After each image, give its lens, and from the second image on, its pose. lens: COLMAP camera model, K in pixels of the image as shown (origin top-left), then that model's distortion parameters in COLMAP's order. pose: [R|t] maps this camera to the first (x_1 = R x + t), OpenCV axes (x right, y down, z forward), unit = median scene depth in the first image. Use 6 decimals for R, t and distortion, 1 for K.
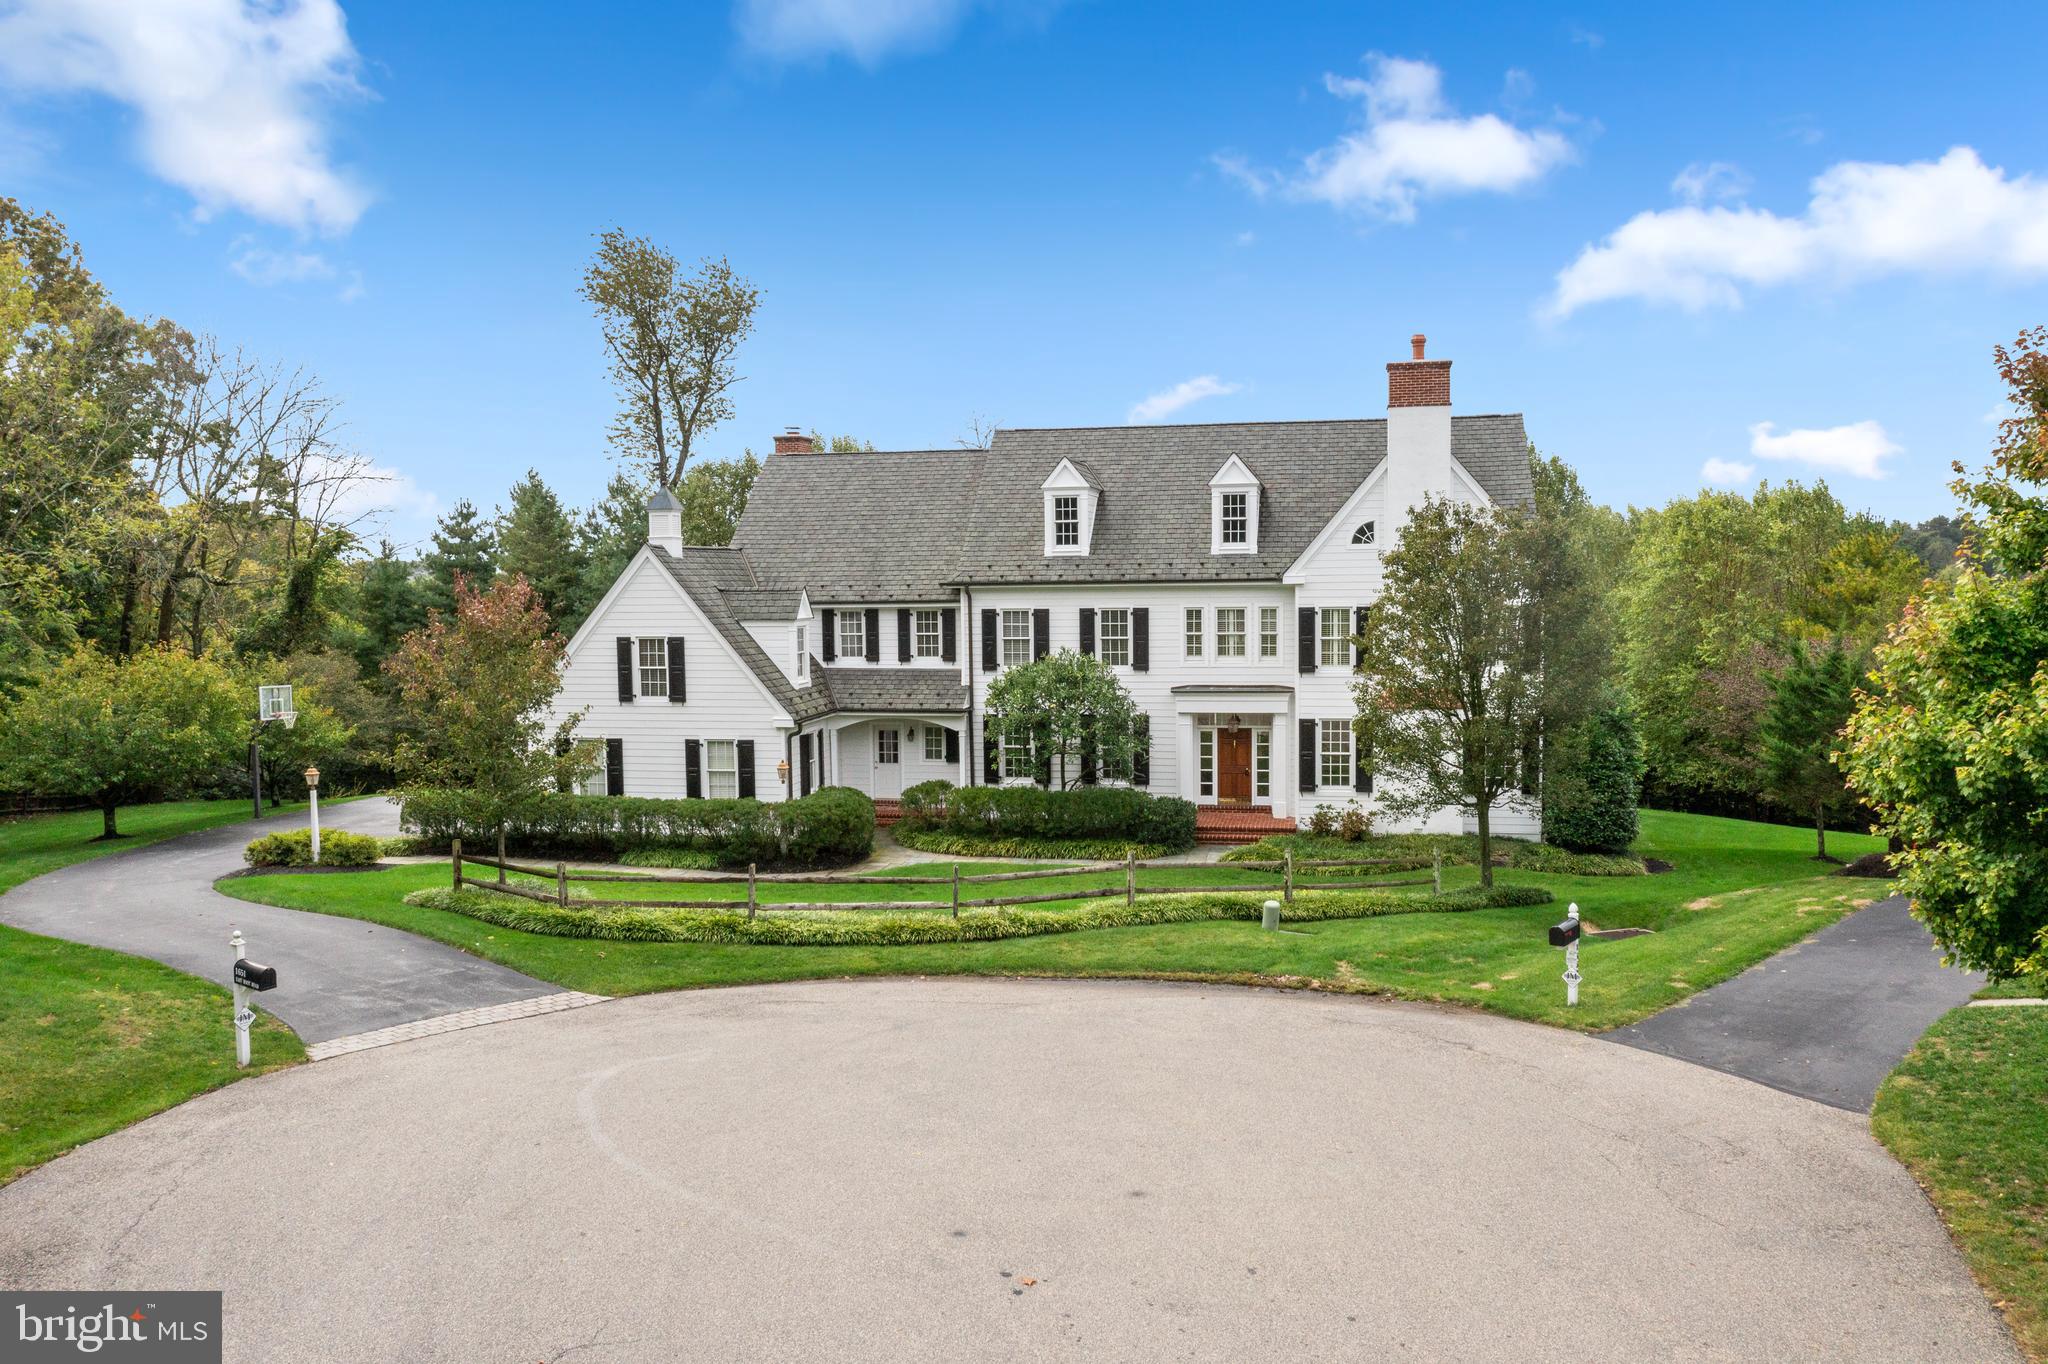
lens RADIAL K [[1619.4, 0, 1024.0], [0, 1619.4, 682.0], [0, 0, 1]] dist [-0.000230, -0.002584]
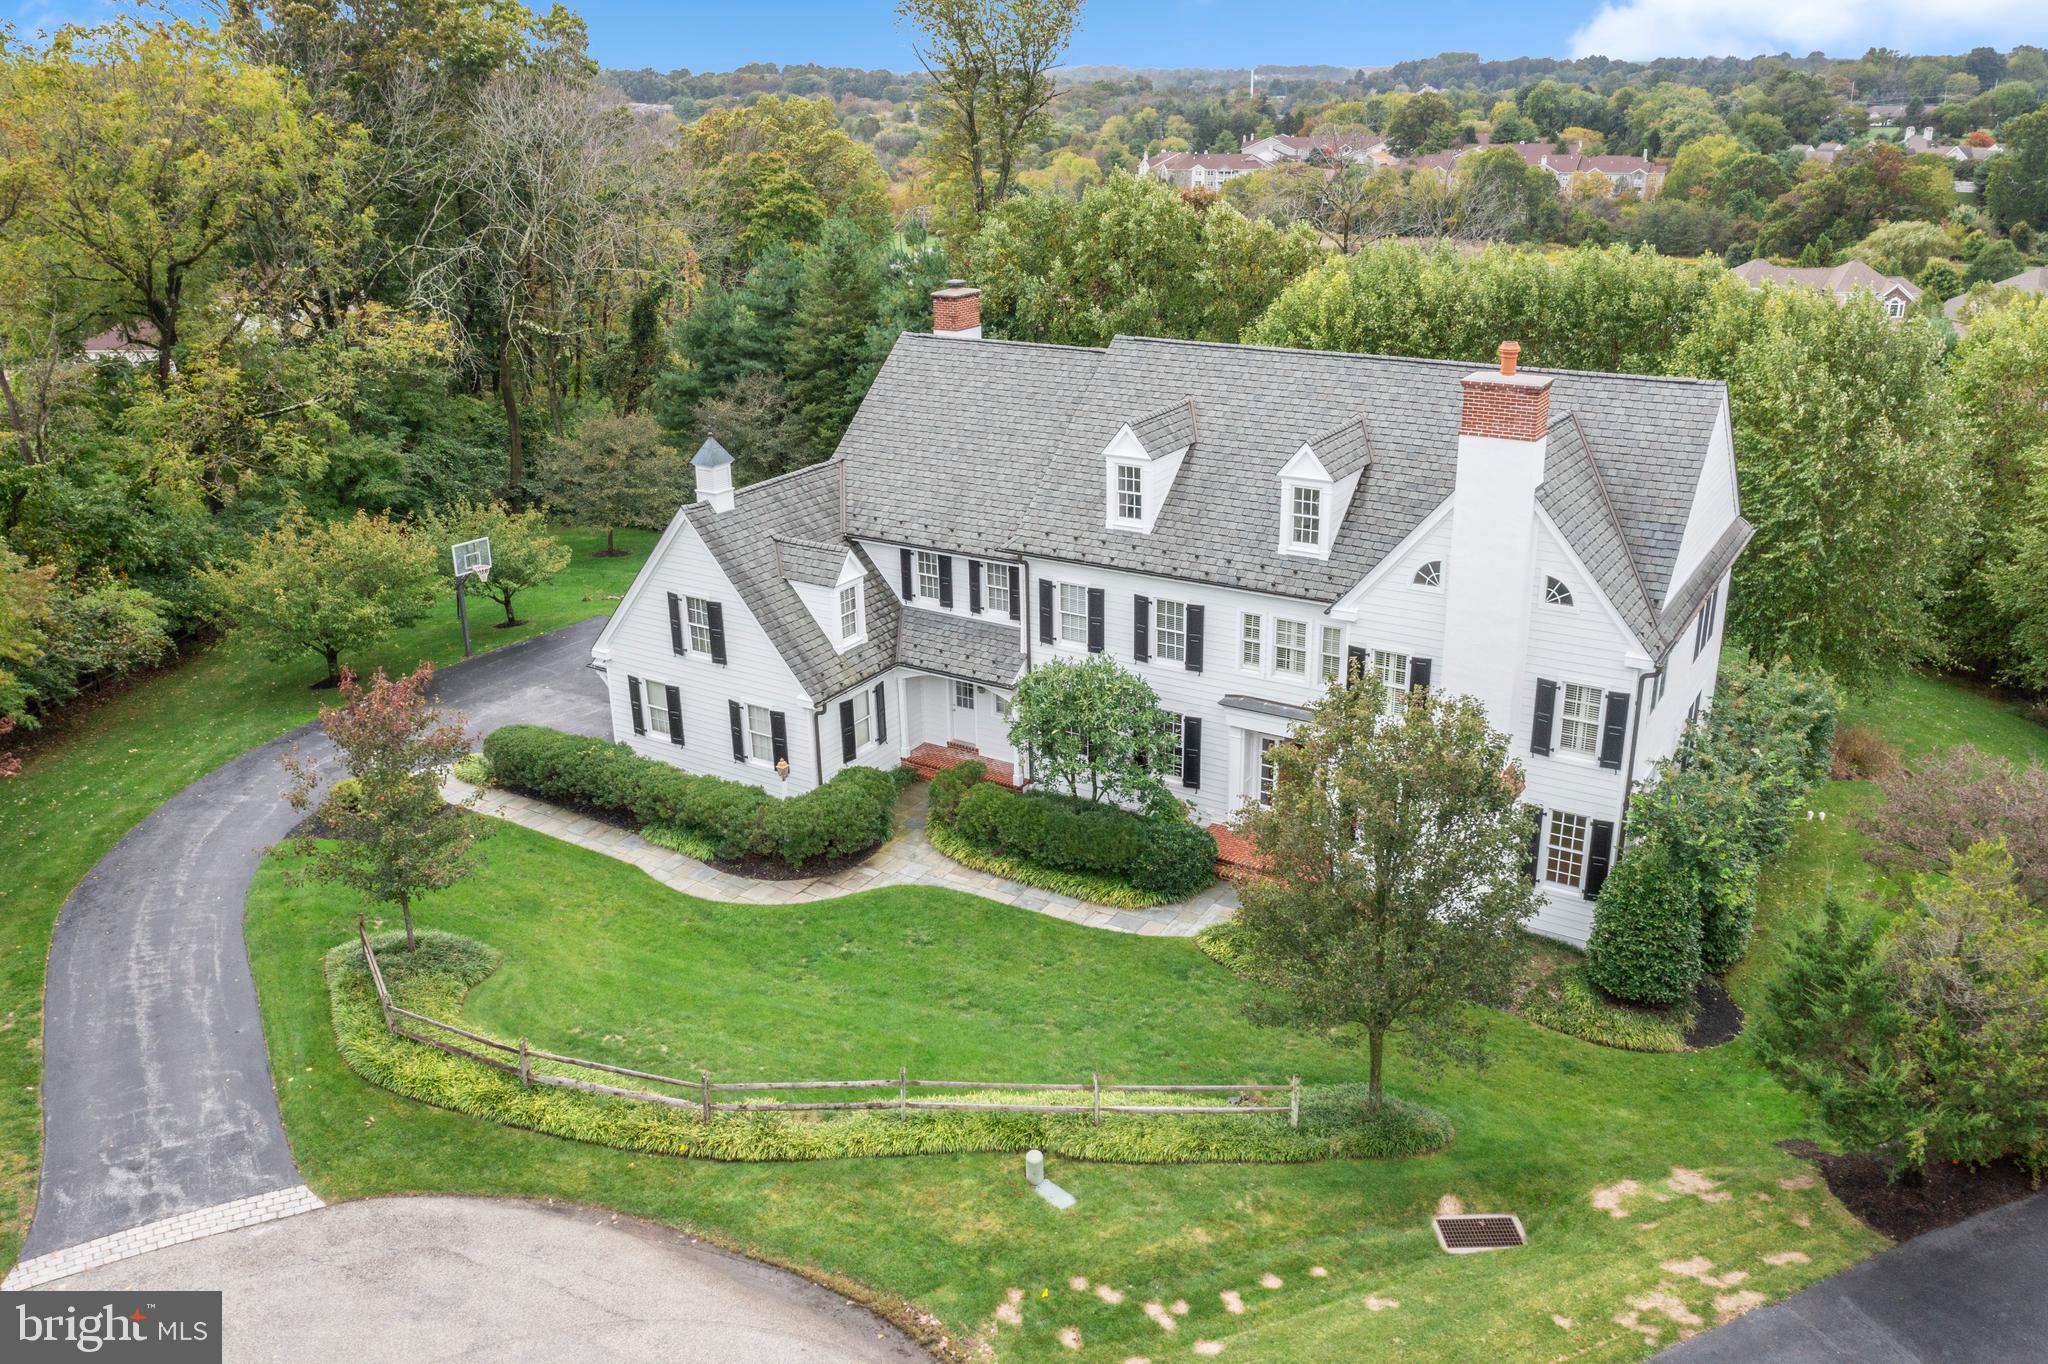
lens RADIAL K [[1619.4, 0, 1024.0], [0, 1619.4, 682.0], [0, 0, 1]] dist [-0.000230, -0.002584]
pose [[0.934190, 0.123529, -0.334708, 0.286051], [-0.019426, 0.954367, 0.298004, -0.267505], [0.356246, -0.271890, 0.893960, 0.163945]]
